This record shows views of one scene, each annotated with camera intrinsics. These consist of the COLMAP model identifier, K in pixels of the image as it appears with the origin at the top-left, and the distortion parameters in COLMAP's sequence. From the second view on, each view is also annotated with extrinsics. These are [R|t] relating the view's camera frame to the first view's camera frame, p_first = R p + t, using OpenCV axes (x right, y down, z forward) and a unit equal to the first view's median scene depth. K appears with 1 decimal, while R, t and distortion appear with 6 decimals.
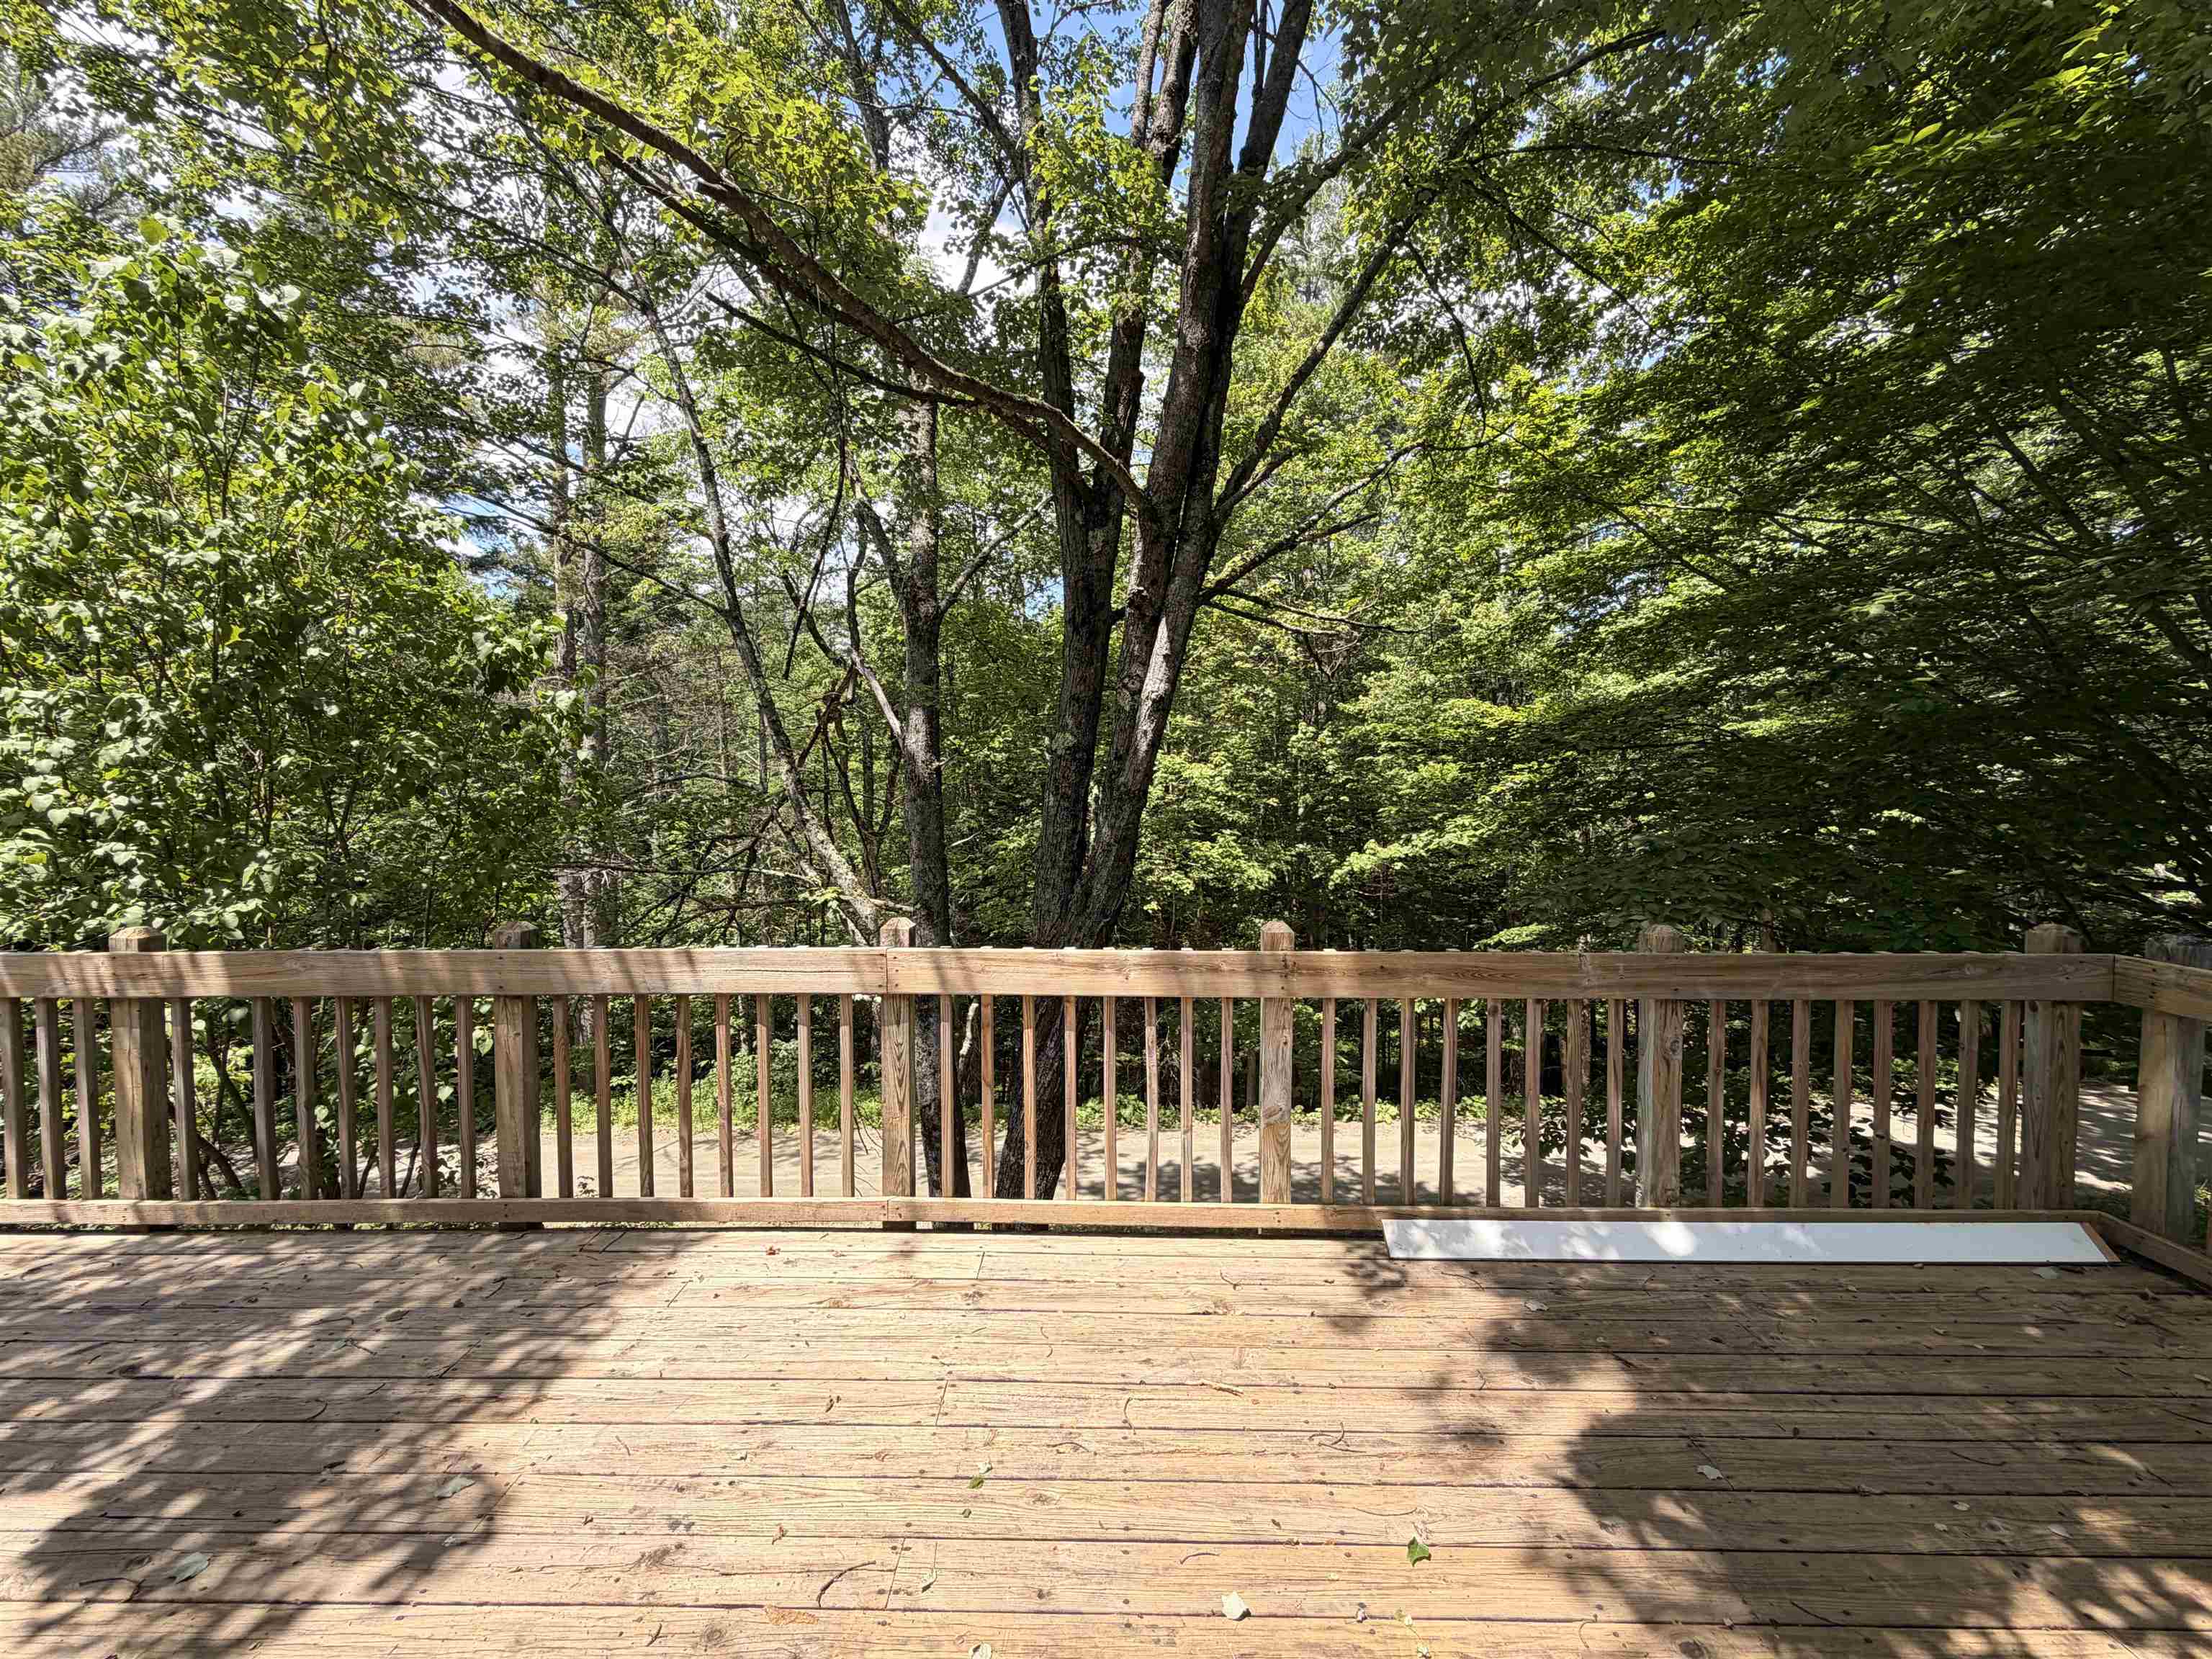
lens RADIAL K [[884.4, 0, 1099.0], [0, 884.4, 825.7], [0, 0, 1]] dist [0.000259, -0.000379]
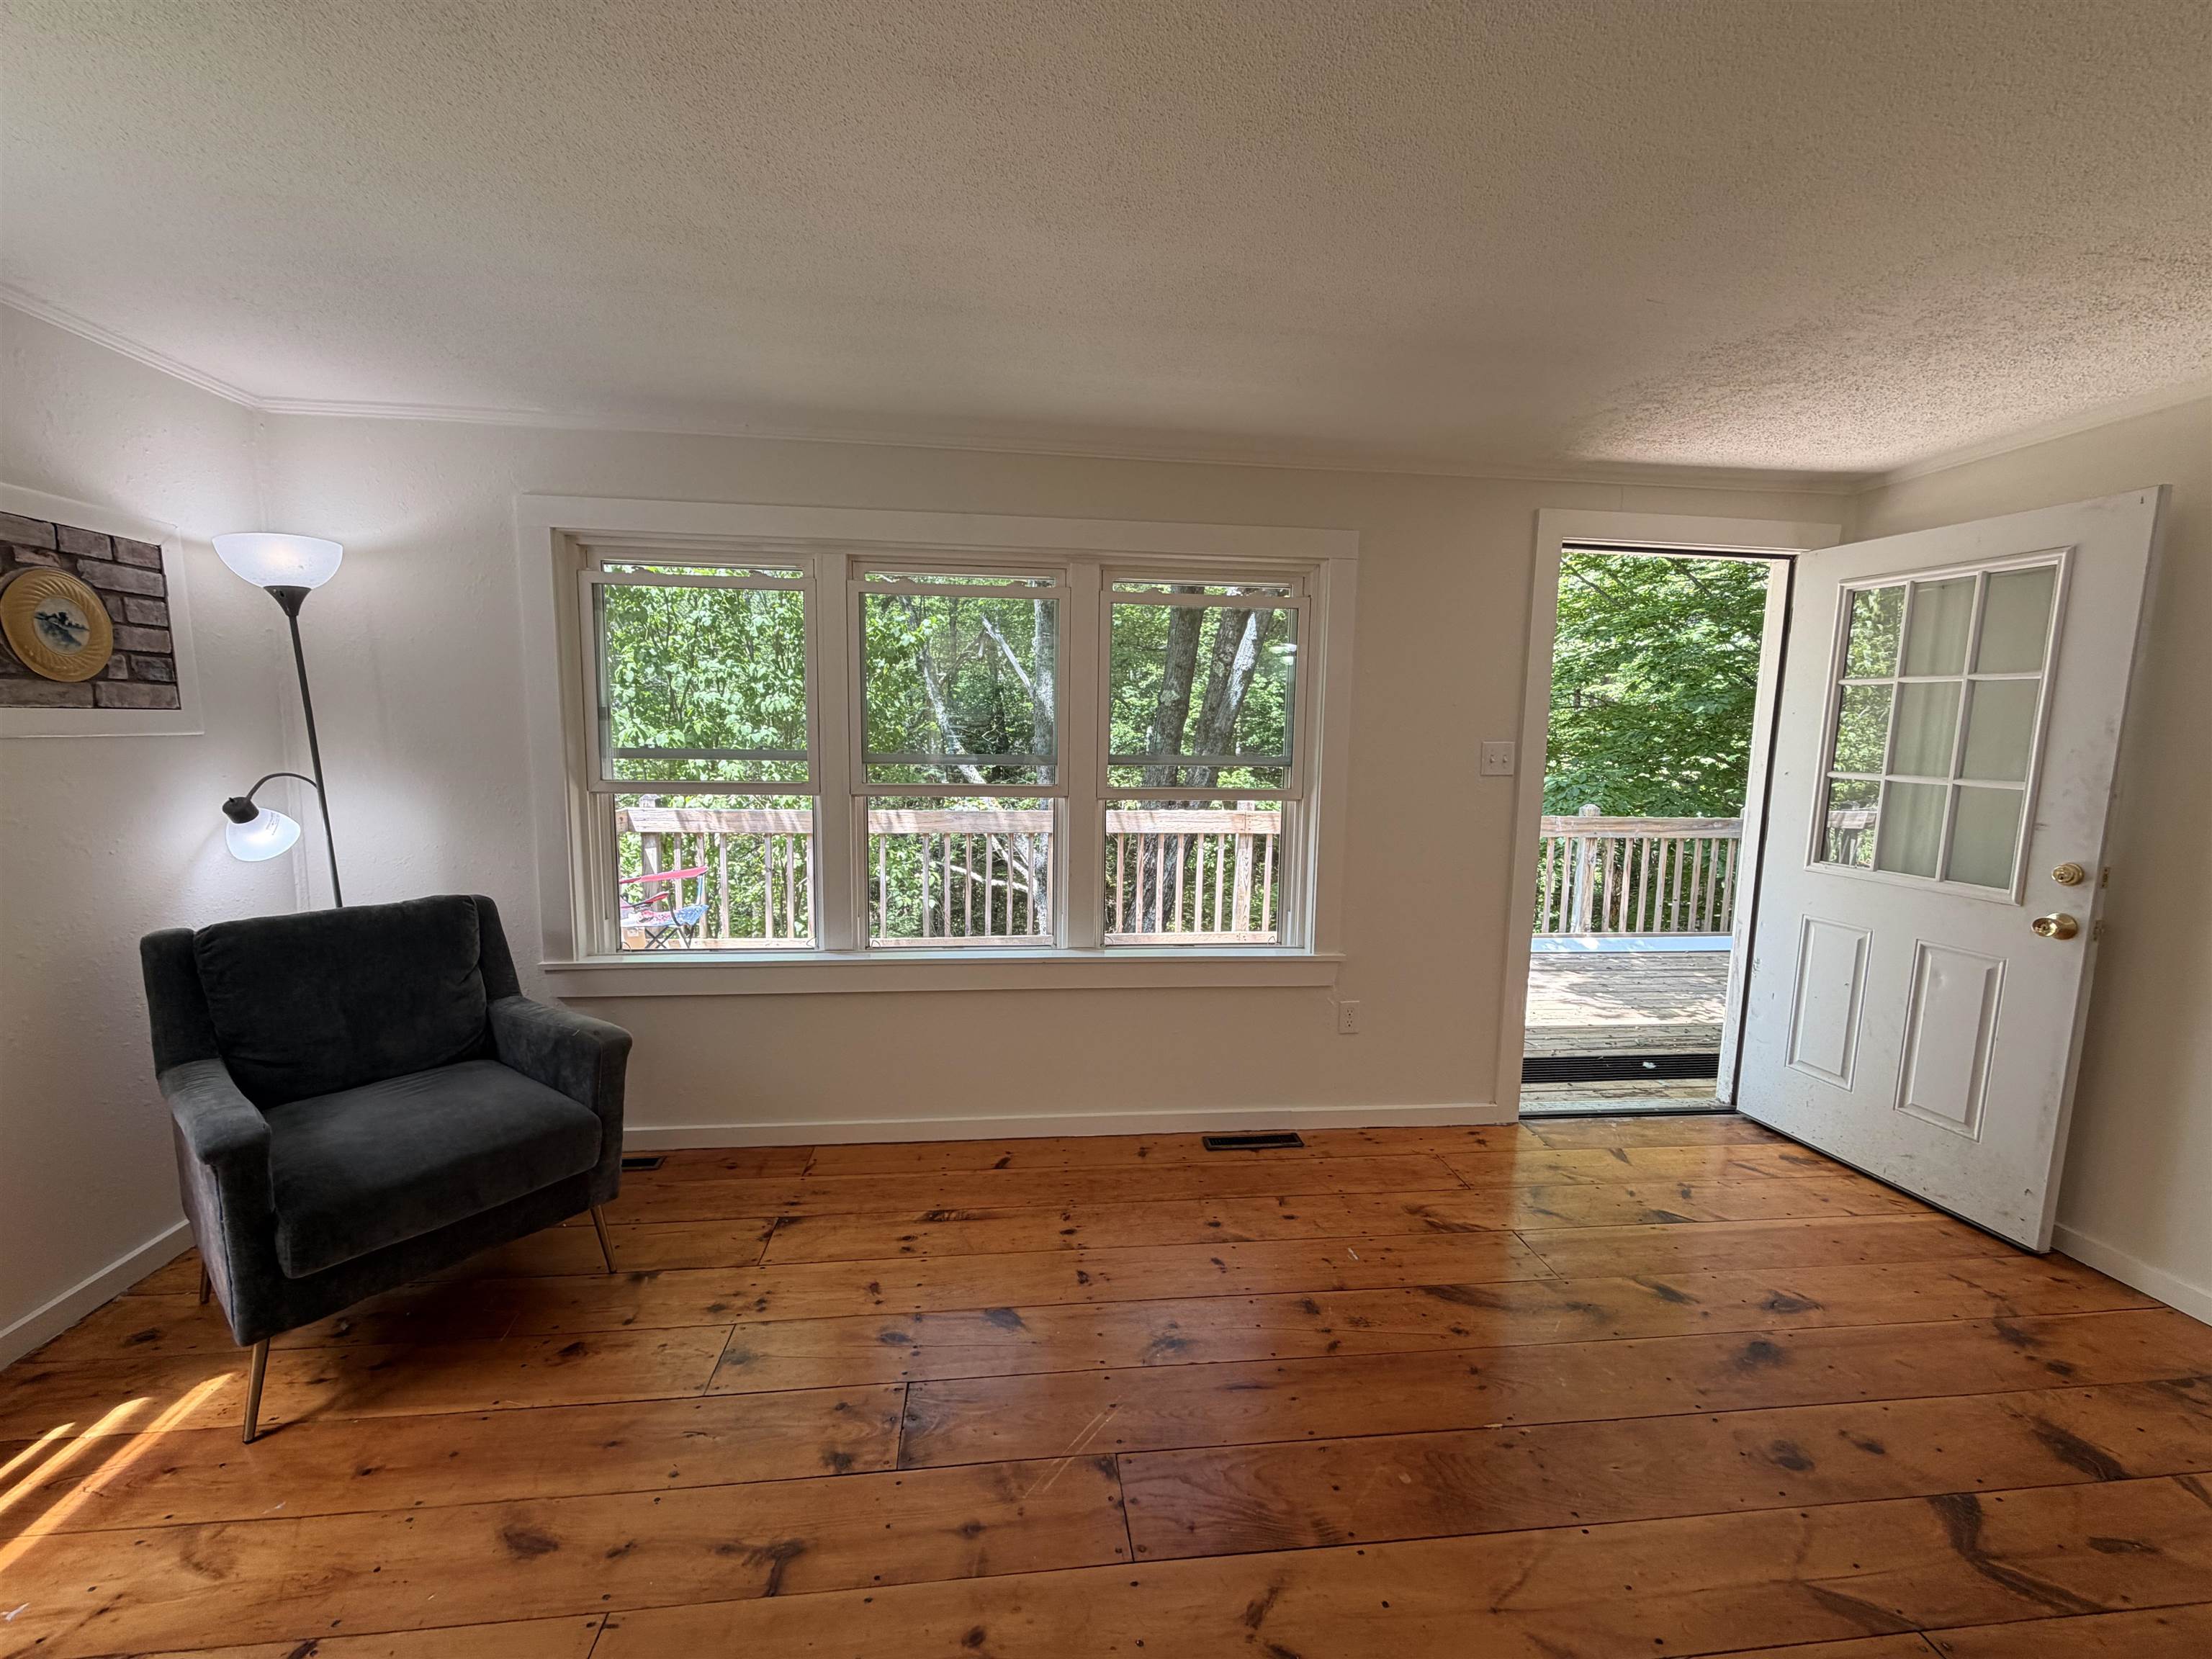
lens RADIAL K [[884.4, 0, 1099.0], [0, 884.4, 825.7], [0, 0, 1]] dist [0.000259, -0.000379]
pose [[0.991889, -0.001412, 0.127099, -0.356891], [-0.007046, 0.997790, 0.066070, 0.018622], [-0.126912, -0.066430, 0.989687, -0.424929]]
